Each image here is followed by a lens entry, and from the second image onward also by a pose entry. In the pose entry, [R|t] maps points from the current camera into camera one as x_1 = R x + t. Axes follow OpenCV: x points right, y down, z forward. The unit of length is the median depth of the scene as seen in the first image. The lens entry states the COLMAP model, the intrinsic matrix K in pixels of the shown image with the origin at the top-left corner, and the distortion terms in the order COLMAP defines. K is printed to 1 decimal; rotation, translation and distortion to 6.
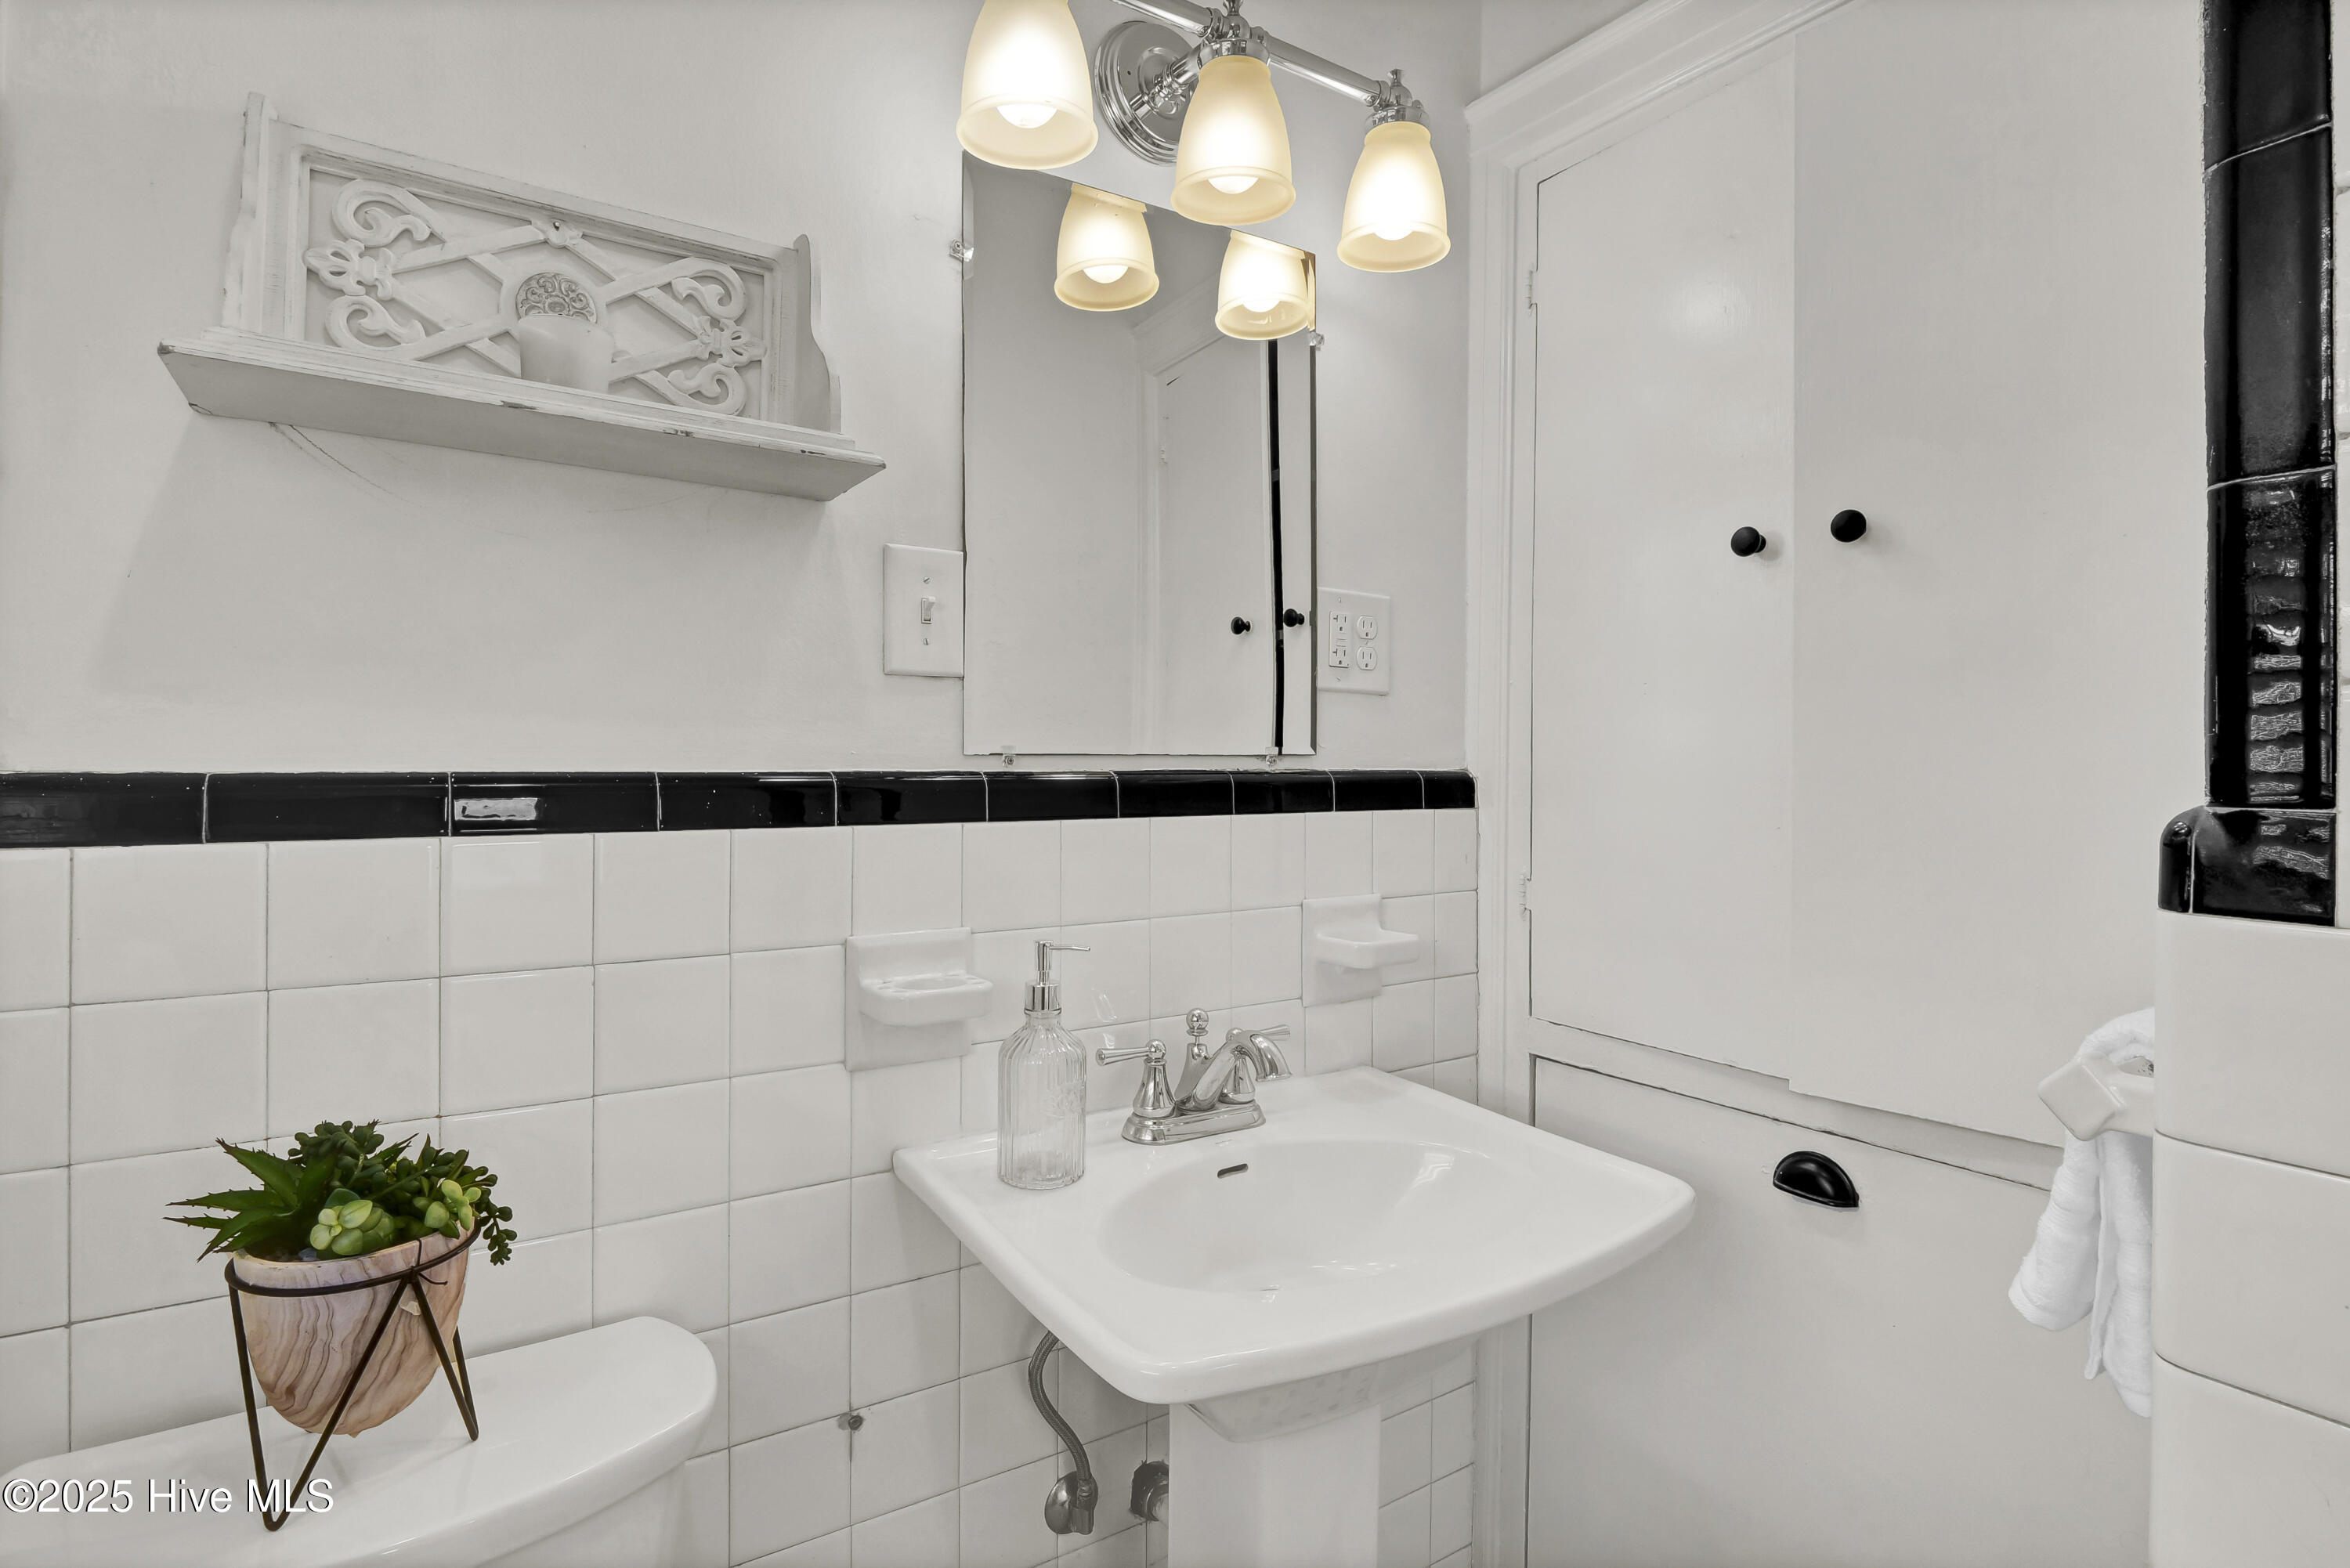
lens RADIAL K [[1171.9, 0, 1173.8], [0, 1171.9, 767.8], [0, 0, 1]] dist [-0.009900, -0.001859]
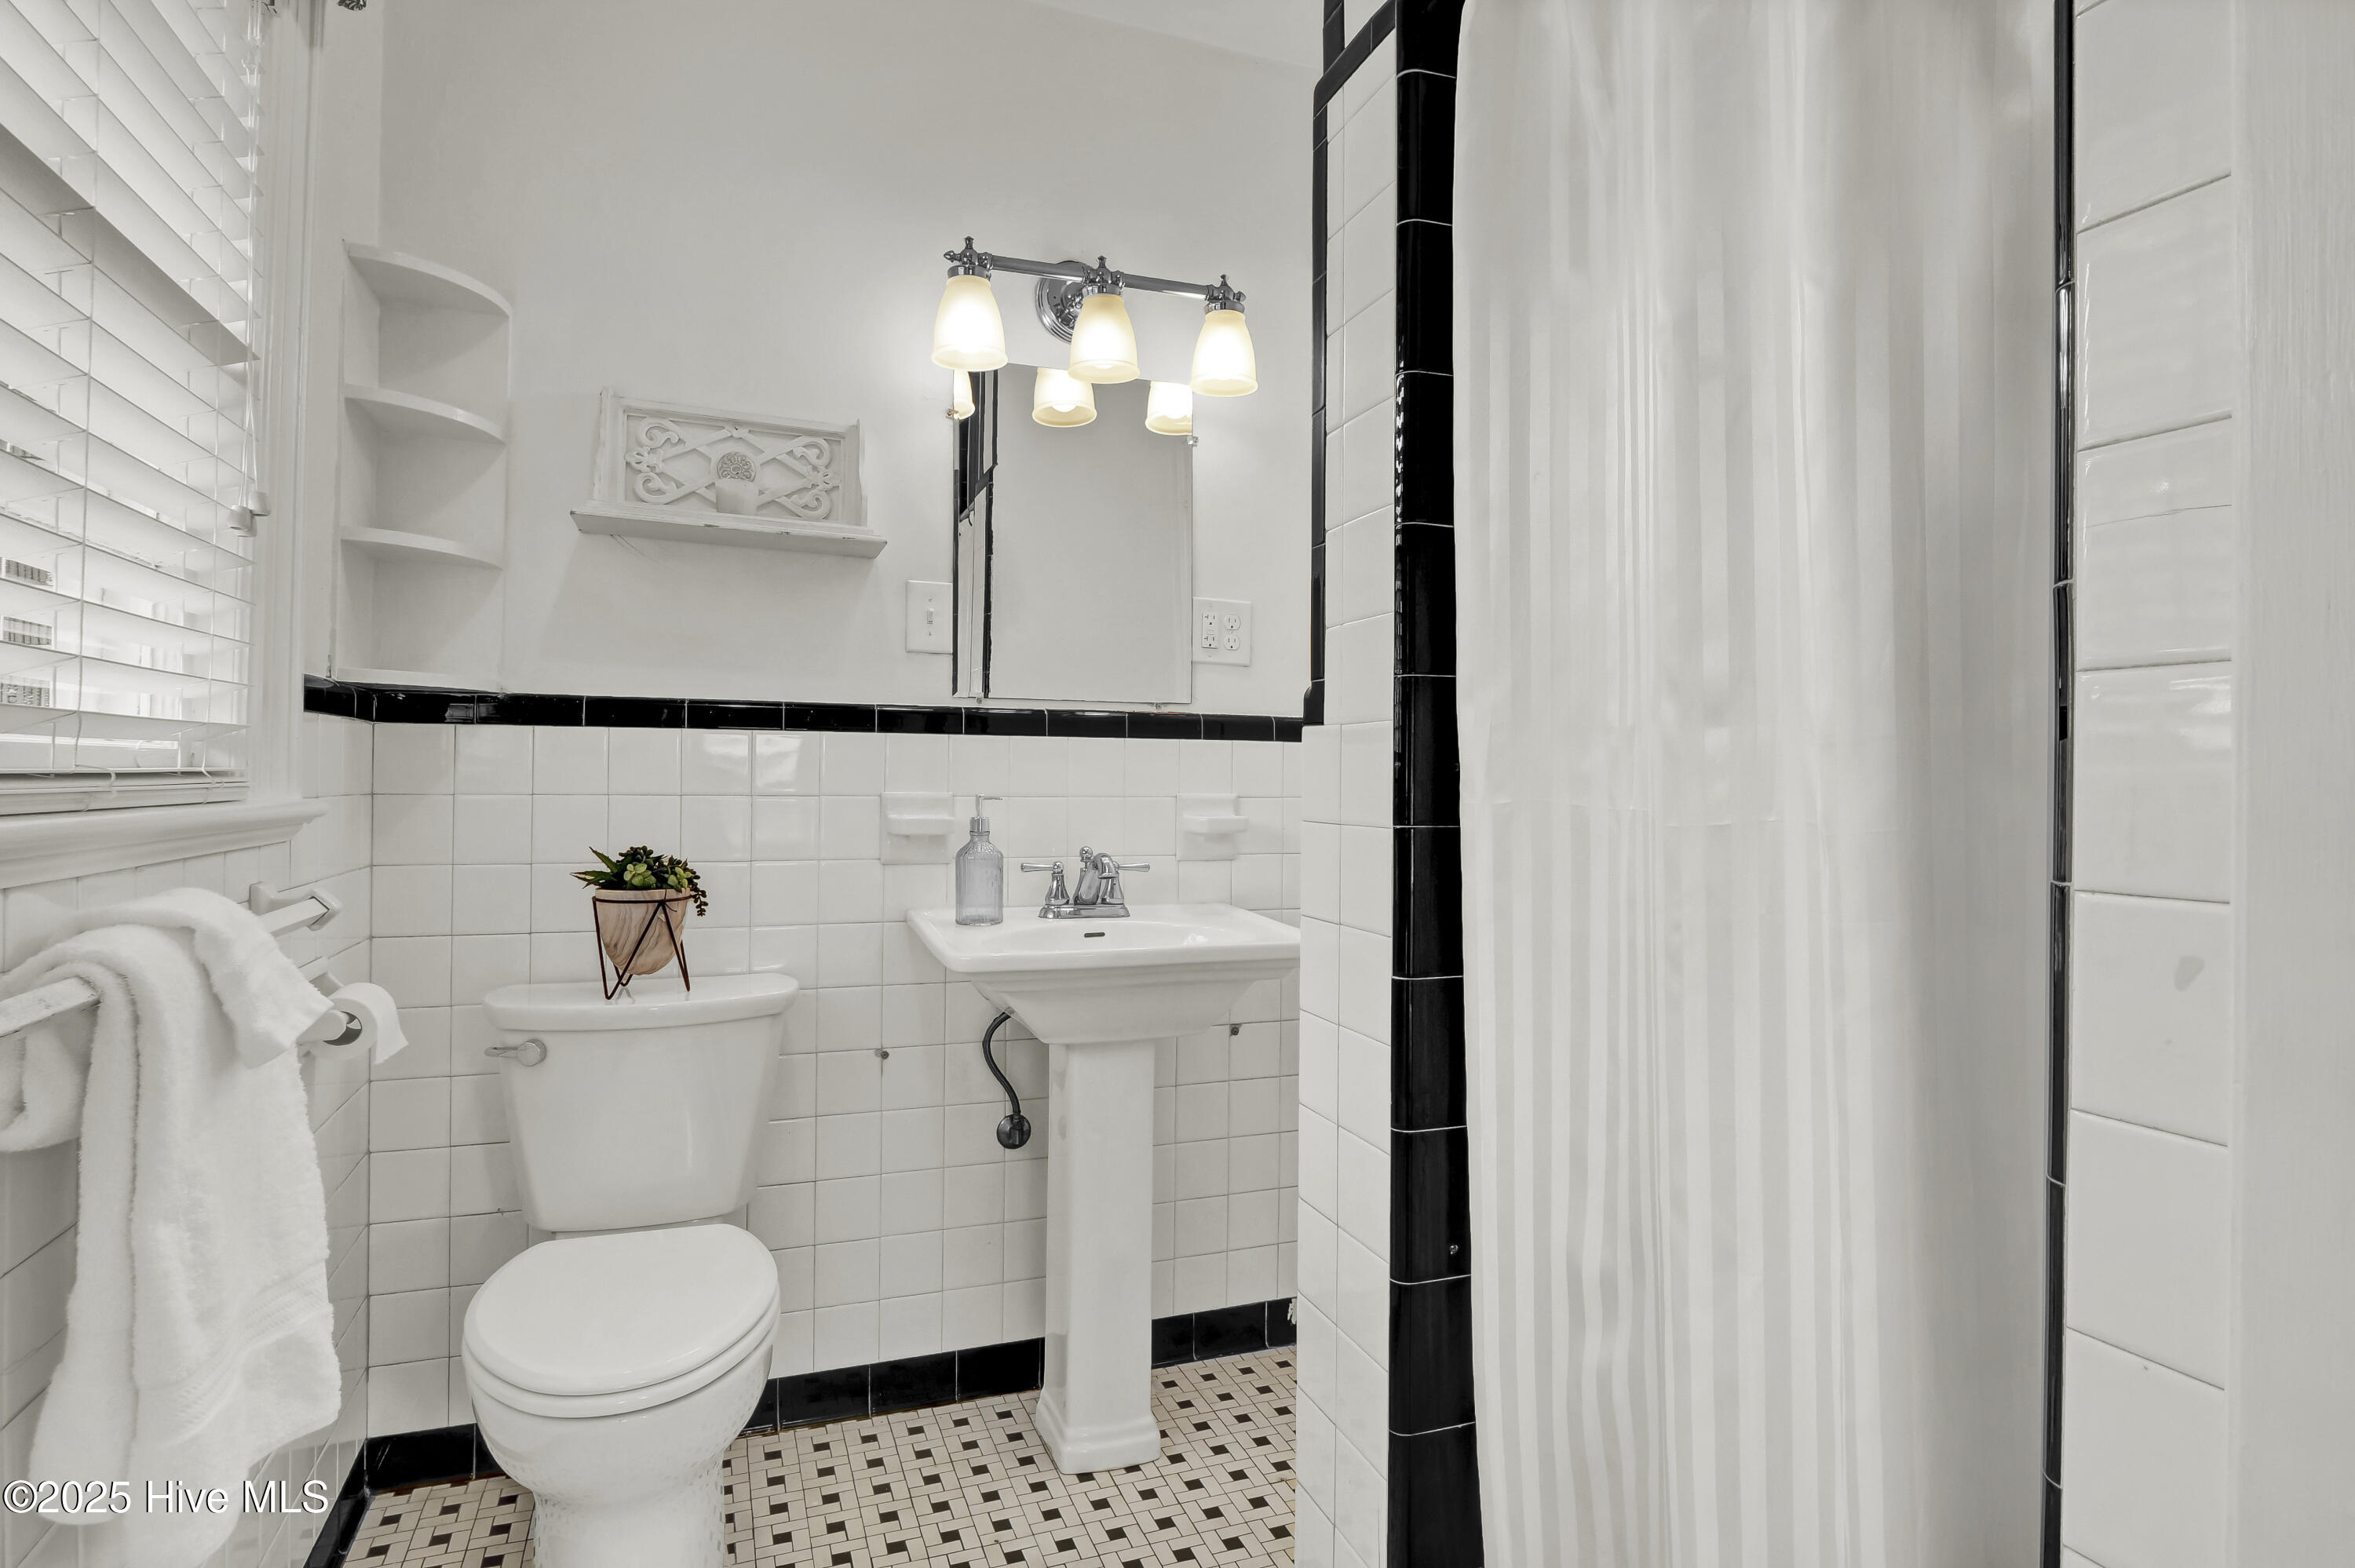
lens RADIAL K [[1208.6, 0, 1180.1], [0, 1208.6, 786.3], [0, 0, 1]] dist [0.000762, 0.000320]
pose [[0.977728, 0.010098, -0.209634, 0.682342], [-0.009418, 0.999947, 0.004244, 0.142139], [0.209666, -0.002176, 0.977771, -0.908215]]
